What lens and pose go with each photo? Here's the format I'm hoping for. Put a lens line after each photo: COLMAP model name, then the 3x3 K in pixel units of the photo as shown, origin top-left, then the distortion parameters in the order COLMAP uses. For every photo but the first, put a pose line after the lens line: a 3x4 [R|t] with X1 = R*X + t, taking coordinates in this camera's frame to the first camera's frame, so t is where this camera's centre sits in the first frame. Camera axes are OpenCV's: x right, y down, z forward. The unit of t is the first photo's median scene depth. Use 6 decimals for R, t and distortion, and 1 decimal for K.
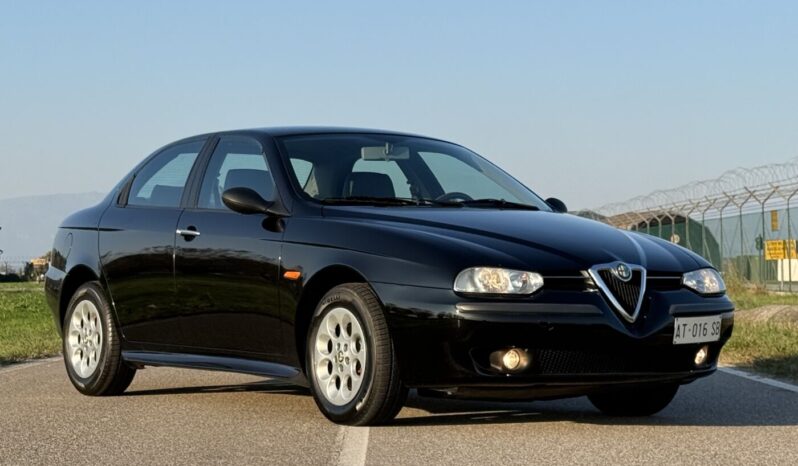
lens RADIAL K [[1924.0, 0, 399.0], [0, 1924.0, 233.0], [0, 0, 1]] dist [0.053877, 0.189510]
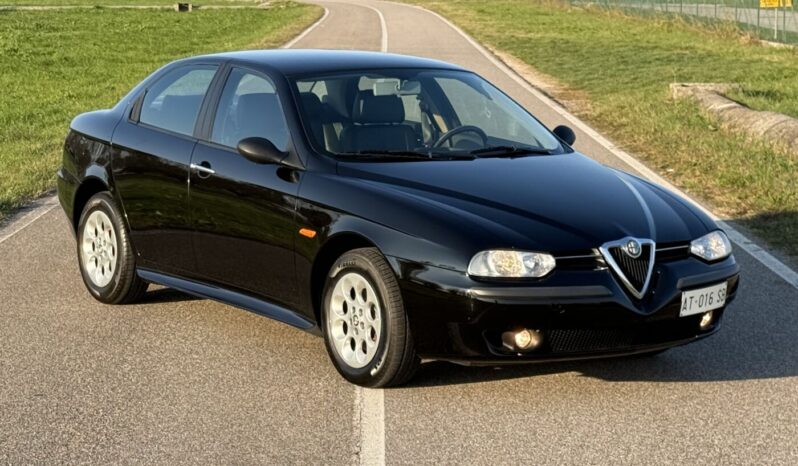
lens RADIAL K [[1924.0, 0, 399.0], [0, 1924.0, 233.0], [0, 0, 1]] dist [0.053877, 0.189510]
pose [[0.999964, 0.005214, 0.006689, -0.014321], [-0.006171, 0.988340, 0.152137, -0.138005], [-0.005817, -0.152172, 0.988337, -0.008825]]
